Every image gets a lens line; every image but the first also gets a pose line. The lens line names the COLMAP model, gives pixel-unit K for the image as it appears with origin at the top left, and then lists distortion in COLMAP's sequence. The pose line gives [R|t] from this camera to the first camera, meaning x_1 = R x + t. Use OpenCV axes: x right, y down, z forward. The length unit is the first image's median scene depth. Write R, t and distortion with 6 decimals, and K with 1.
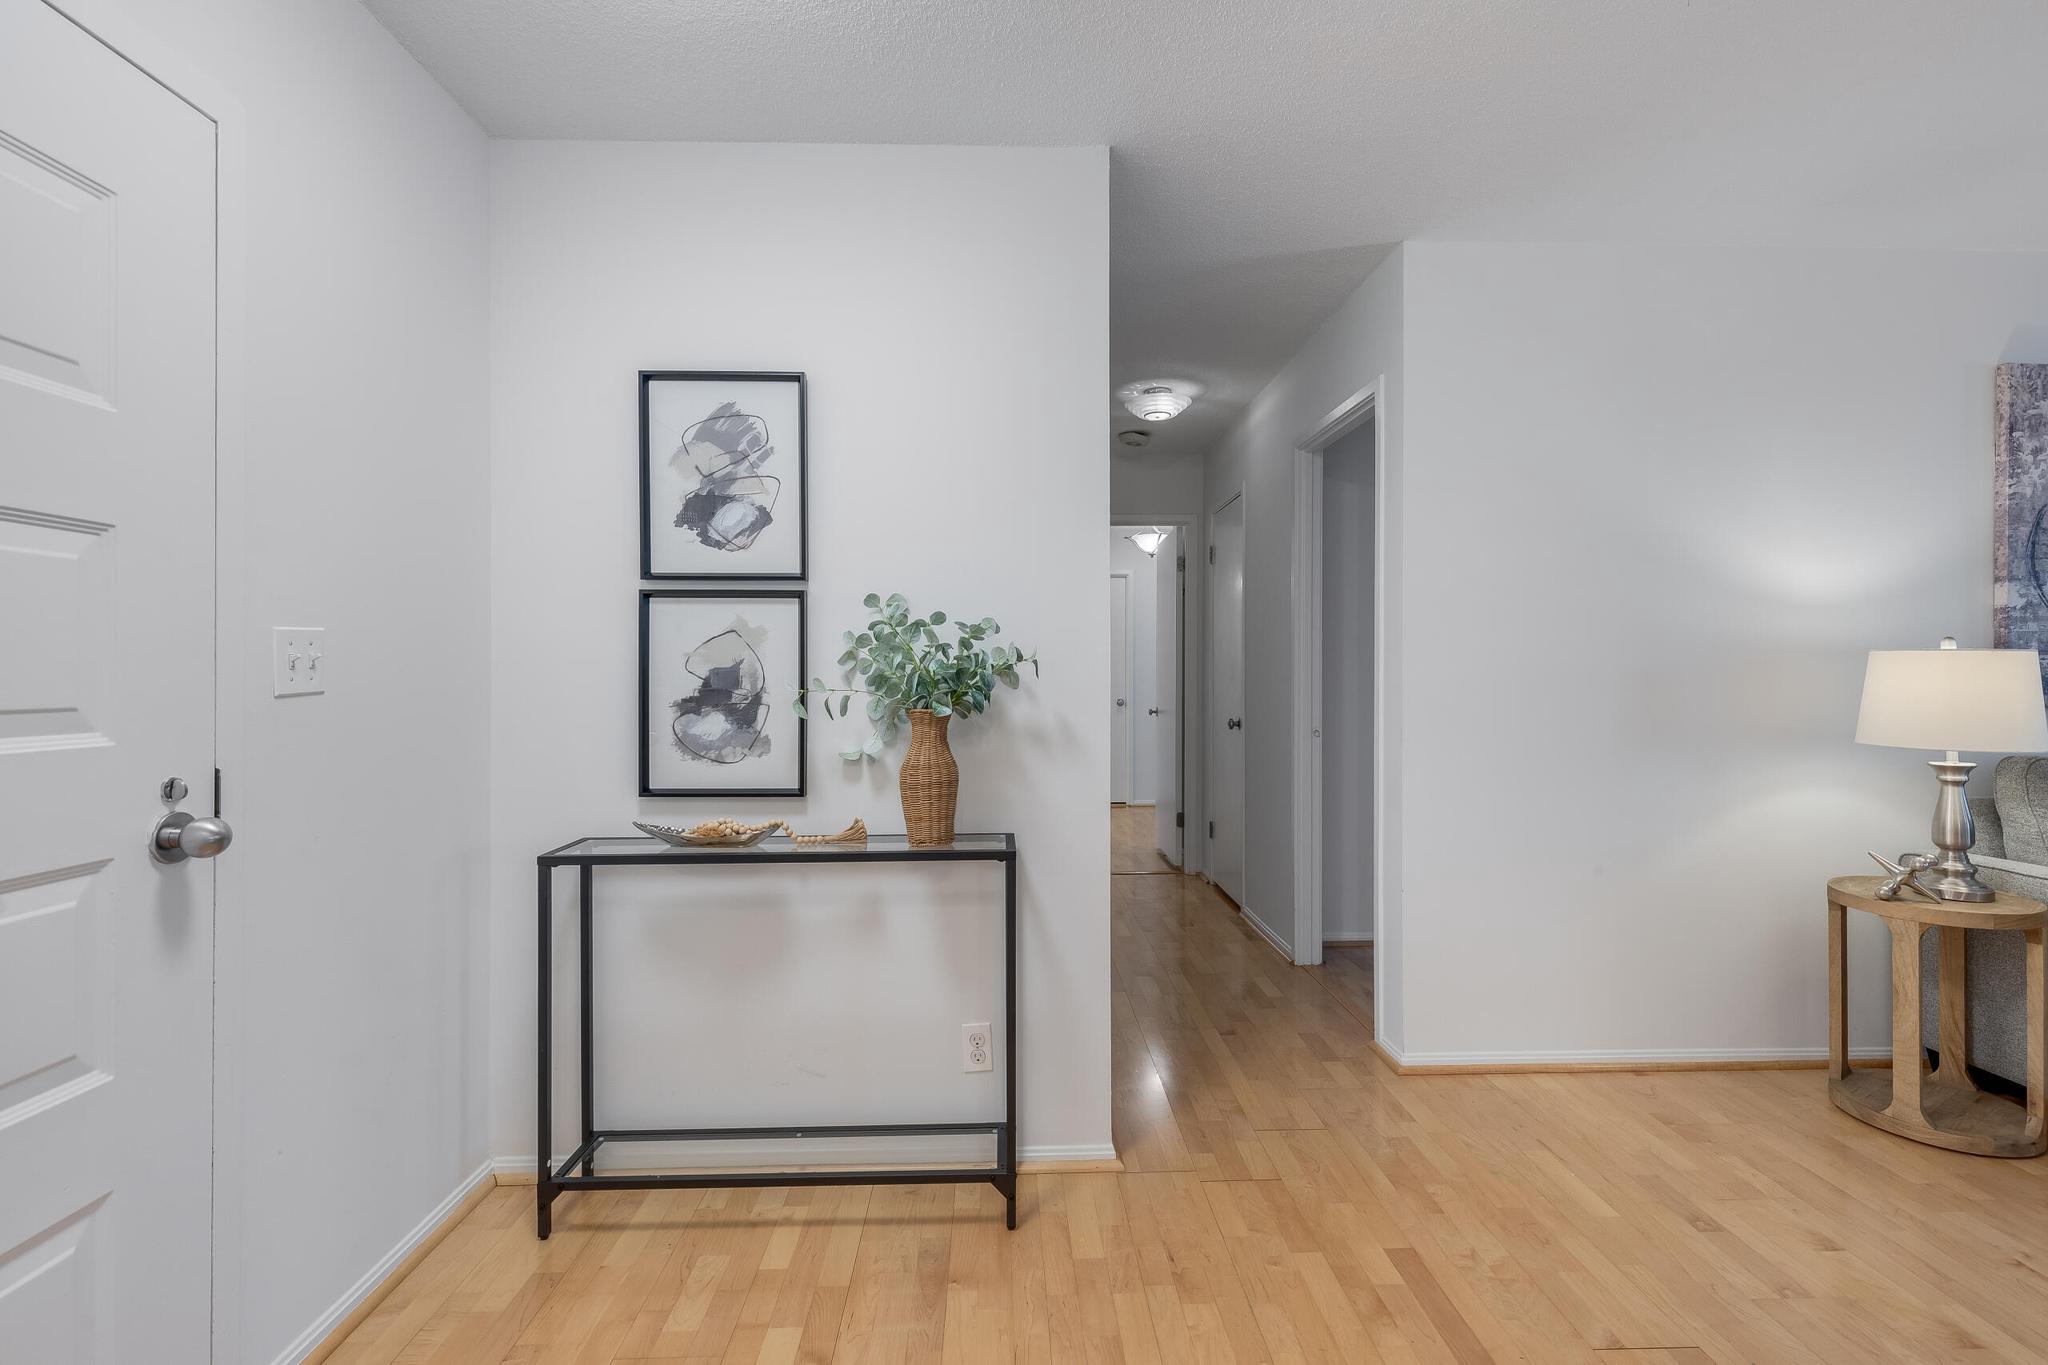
lens RADIAL K [[928.7, 0, 1028.1], [0, 928.7, 668.8], [0, 0, 1]] dist [0.002817, 0.000649]
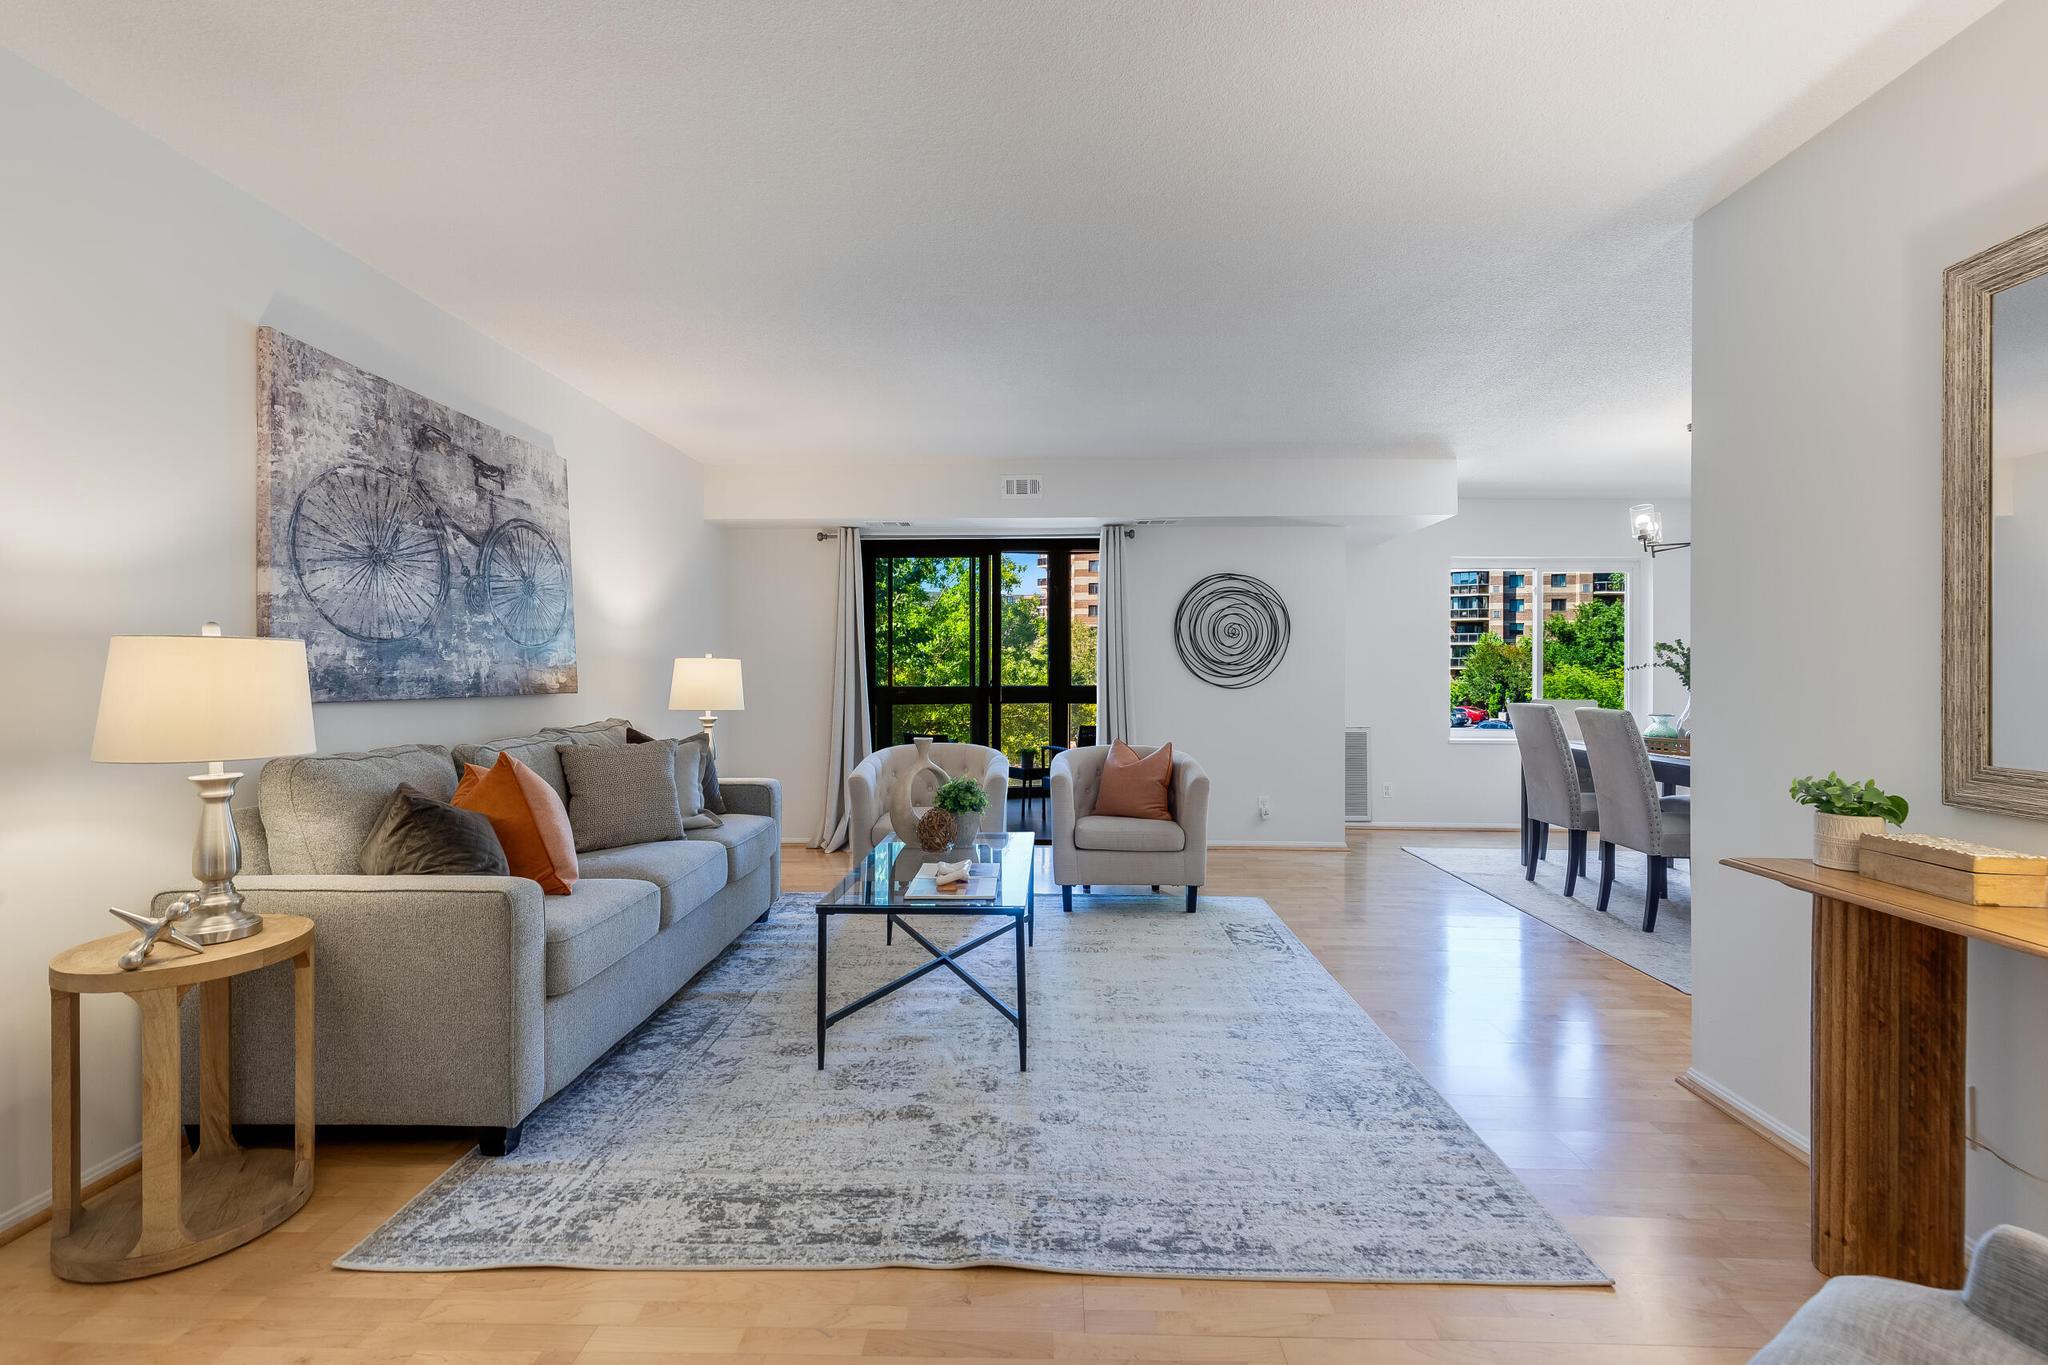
lens RADIAL K [[921.7, 0, 1025.2], [0, 921.7, 672.0], [0, 0, 1]] dist [0.003621, -0.000203]
pose [[0.060612, -0.003565, 0.998155, 0.216515], [-0.001445, 0.999992, 0.003660, 0.005536], [-0.998160, -0.001664, 0.060607, 0.233444]]
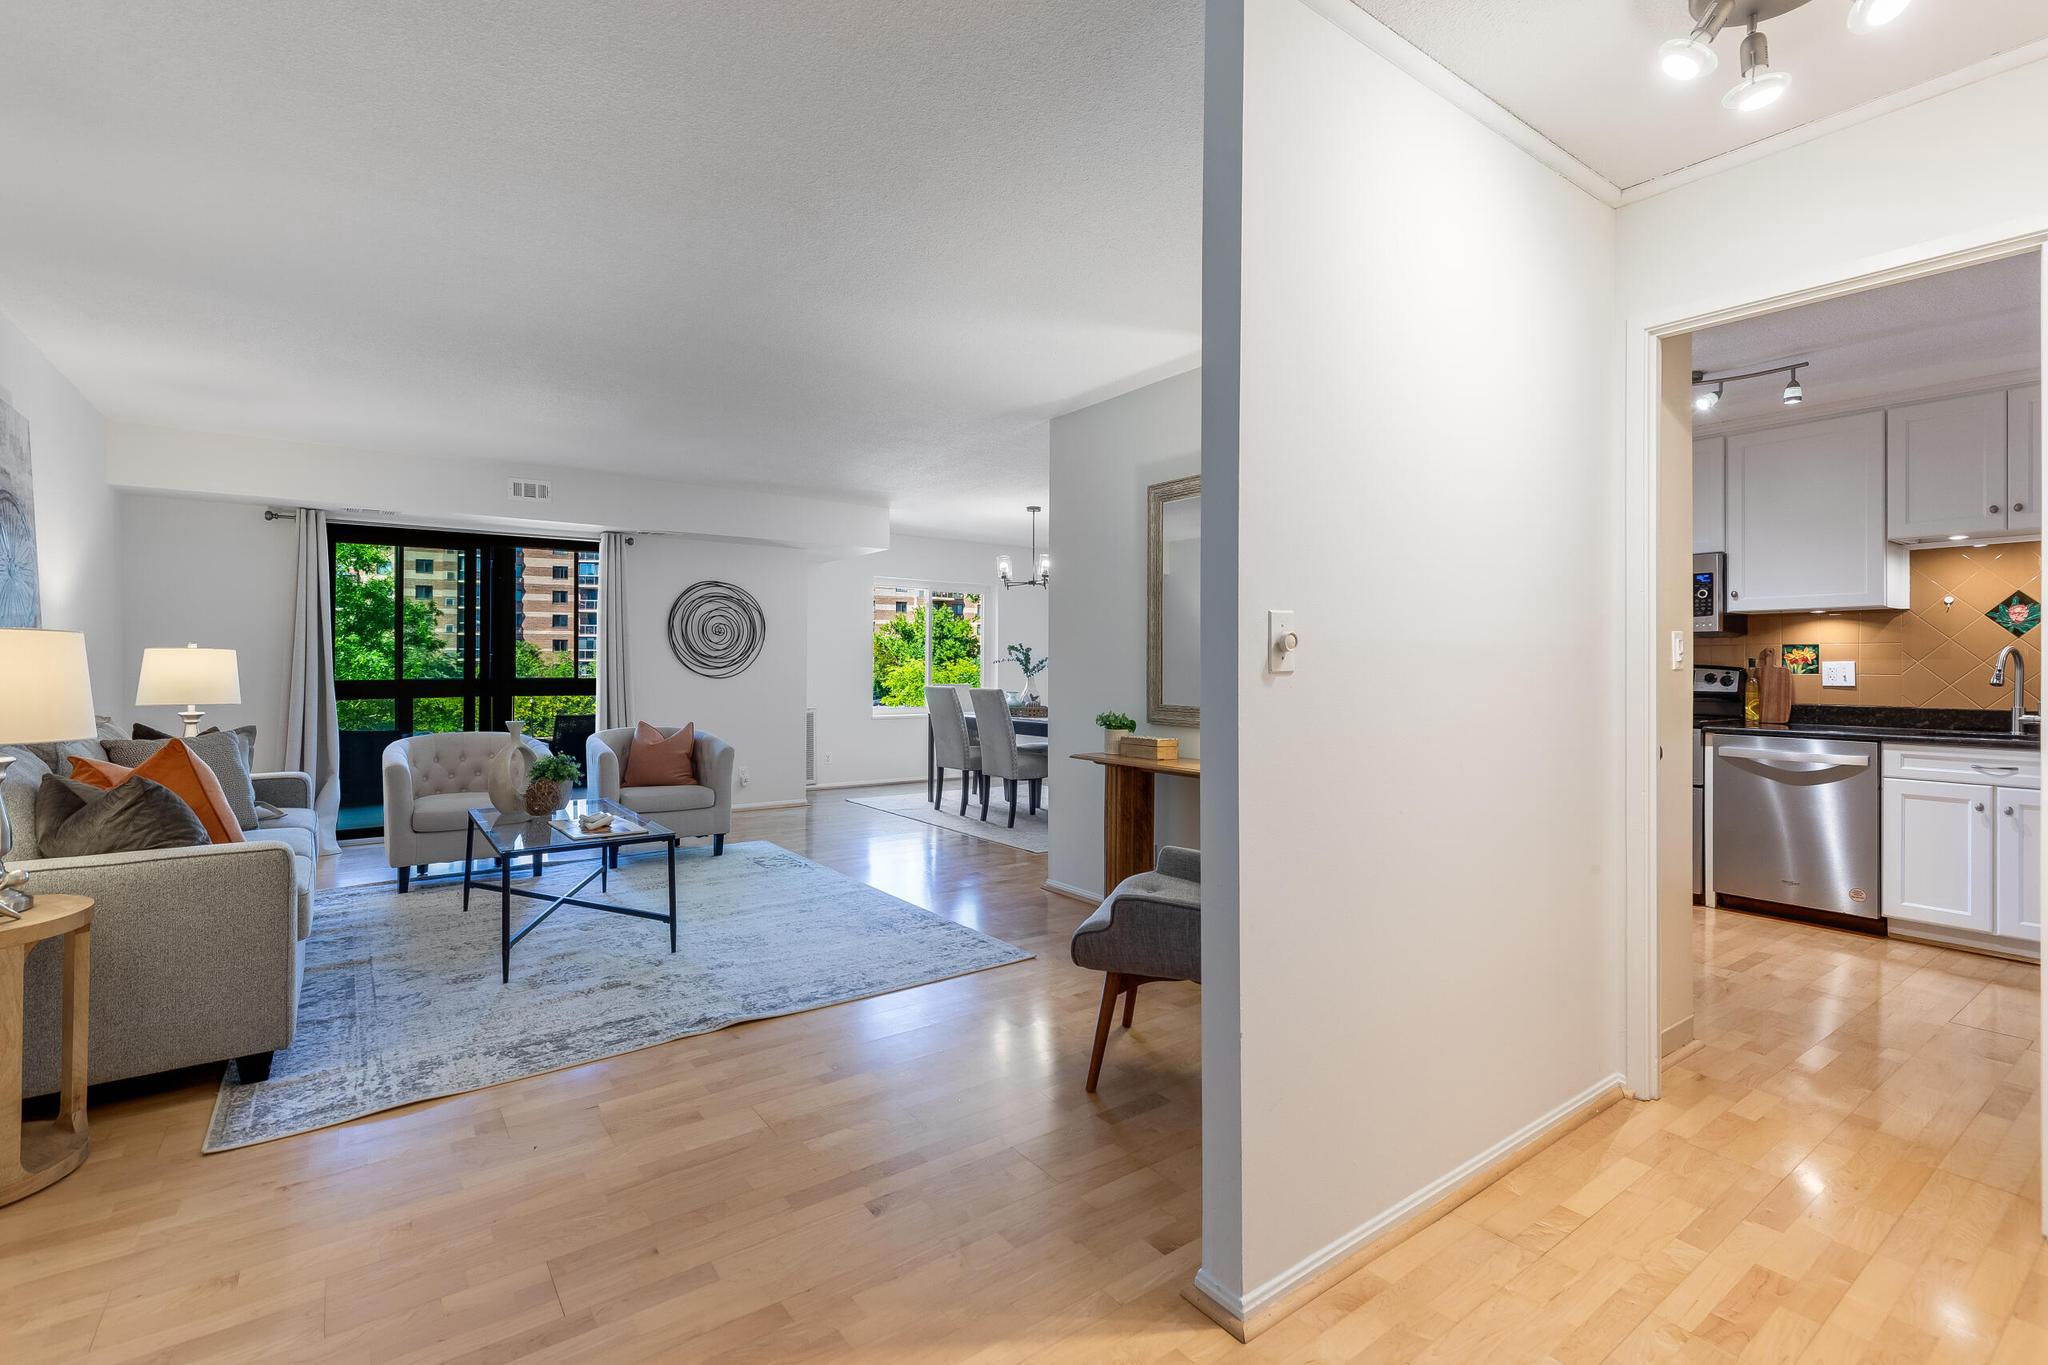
lens RADIAL K [[921.6, 0, 1025.8], [0, 921.6, 658.6], [0, 0, 1]] dist [0.003759, 0.000622]
pose [[-0.564315, 0.001799, 0.825557, -0.264044], [-0.004395, 0.999977, -0.005183, 0.006649], [-0.825548, -0.006553, -0.564295, 0.677481]]
